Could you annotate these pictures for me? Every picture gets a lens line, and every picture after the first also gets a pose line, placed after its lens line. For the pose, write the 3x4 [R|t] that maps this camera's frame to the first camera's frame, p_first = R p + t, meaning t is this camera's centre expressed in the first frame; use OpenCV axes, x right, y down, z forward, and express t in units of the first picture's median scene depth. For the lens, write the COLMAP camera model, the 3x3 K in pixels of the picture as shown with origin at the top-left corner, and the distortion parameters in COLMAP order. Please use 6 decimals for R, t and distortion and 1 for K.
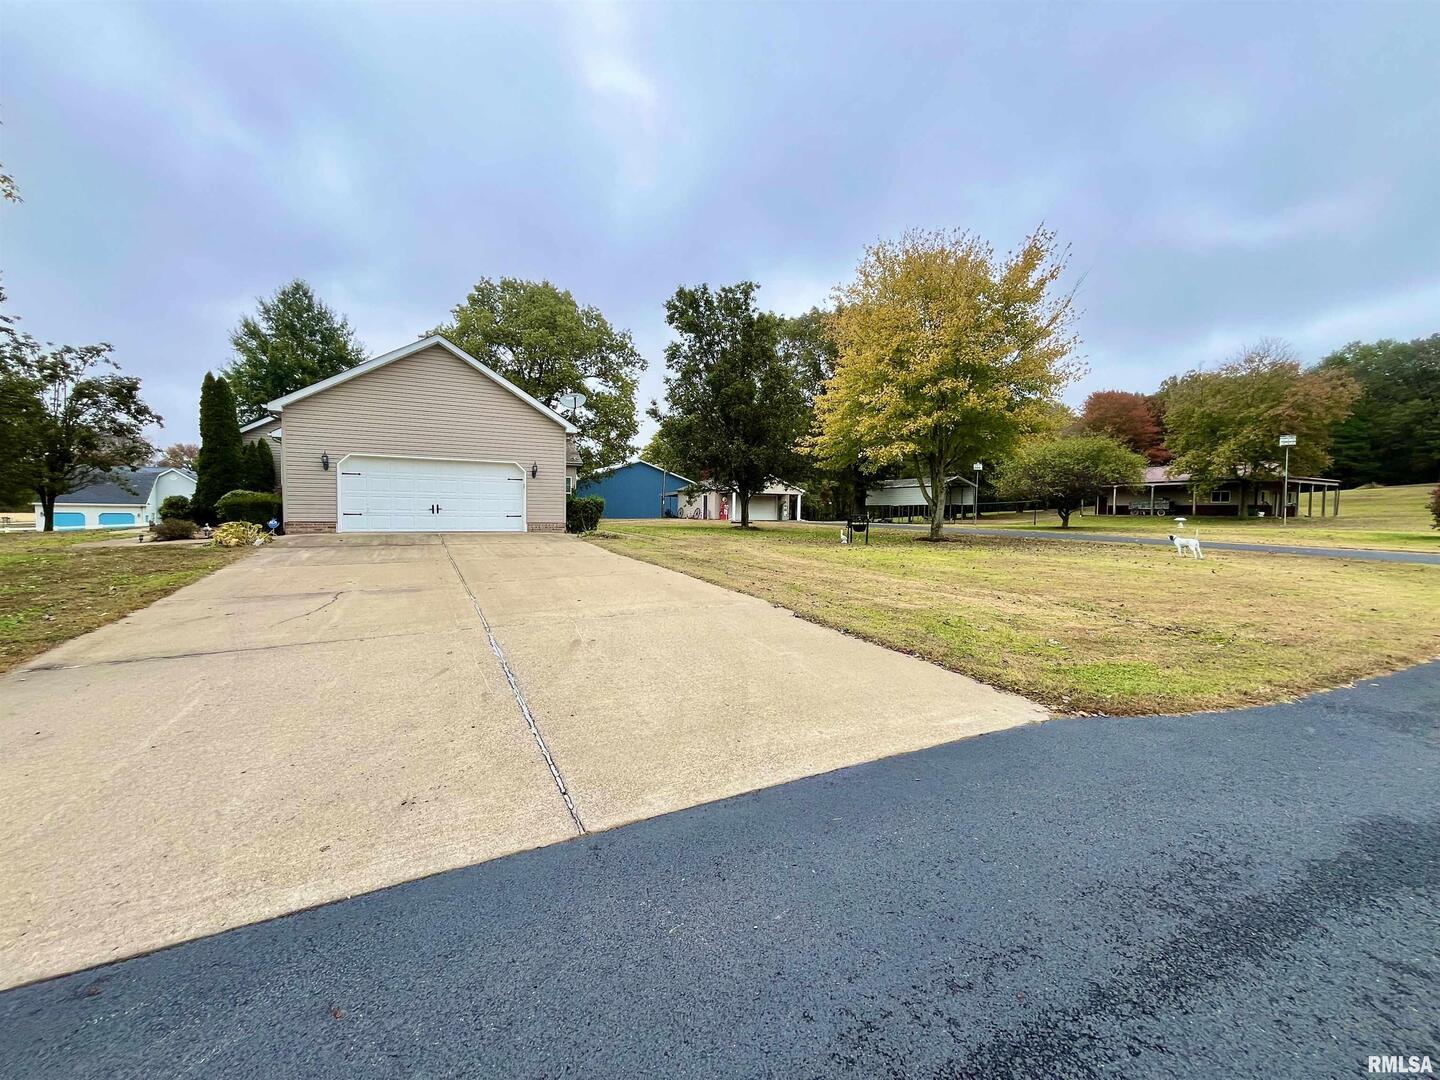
lens RADIAL K [[580.7, 0, 715.6], [0, 580.7, 540.5], [0, 0, 1]] dist [-0.000604, -0.000186]
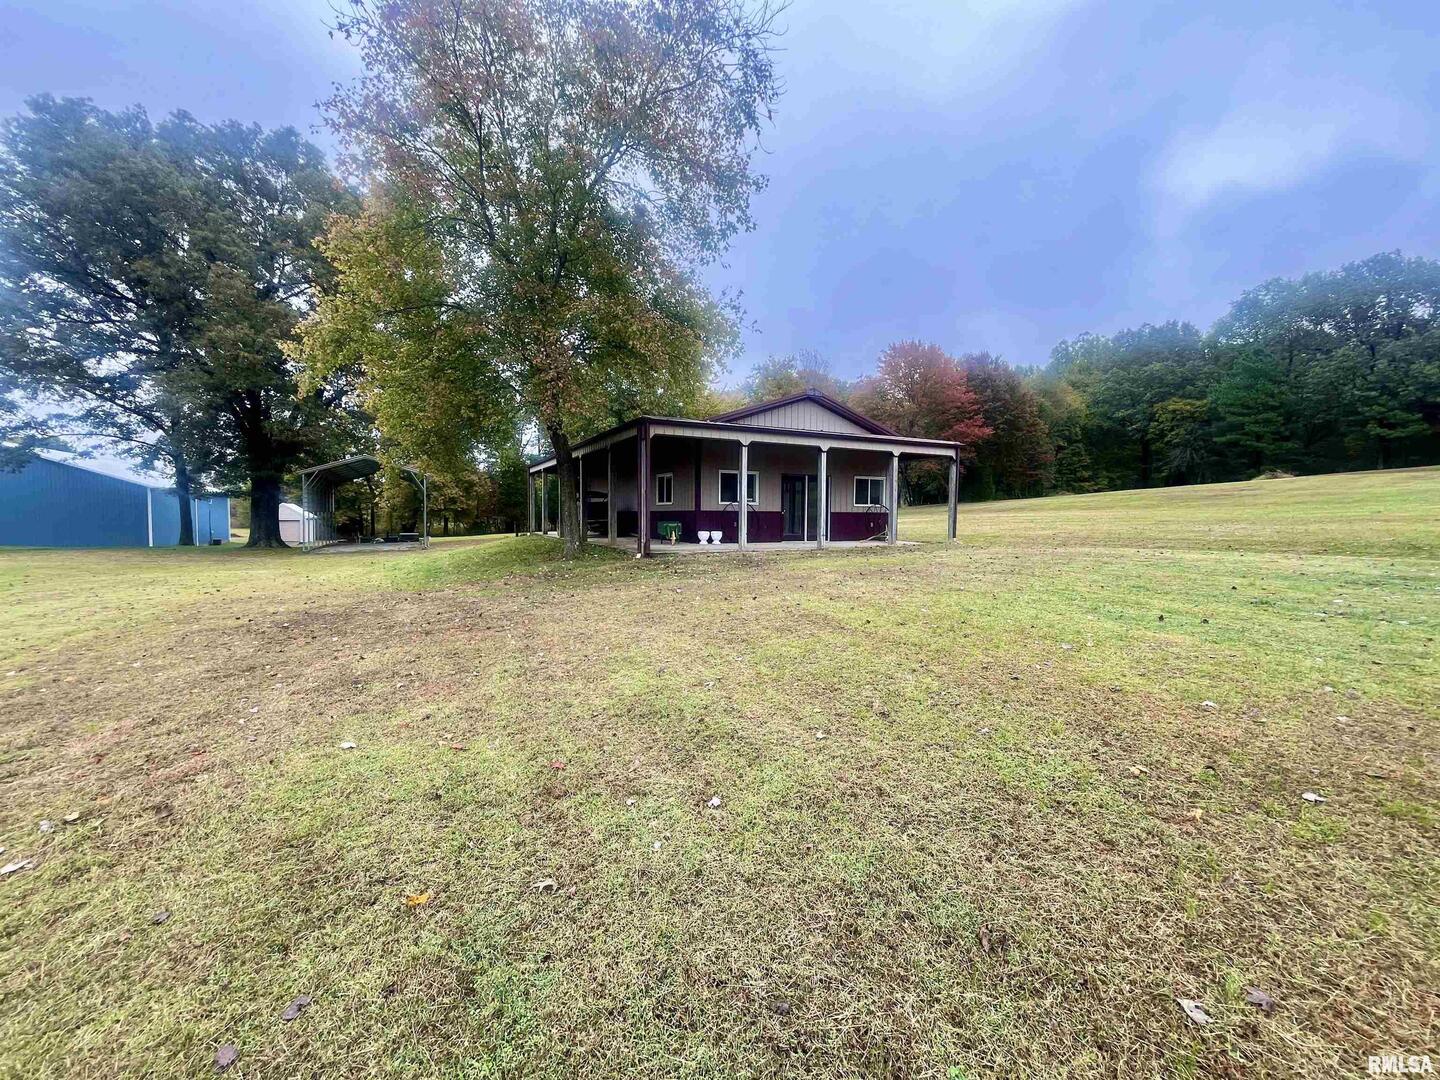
lens RADIAL K [[580.7, 0, 715.6], [0, 580.7, 540.5], [0, 0, 1]] dist [-0.000604, -0.000186]
pose [[0.999982, -0.005042, 0.003392, 0.232096], [0.005049, 0.999985, -0.002200, -0.010329], [-0.003381, 0.002217, 0.999992, 0.161343]]
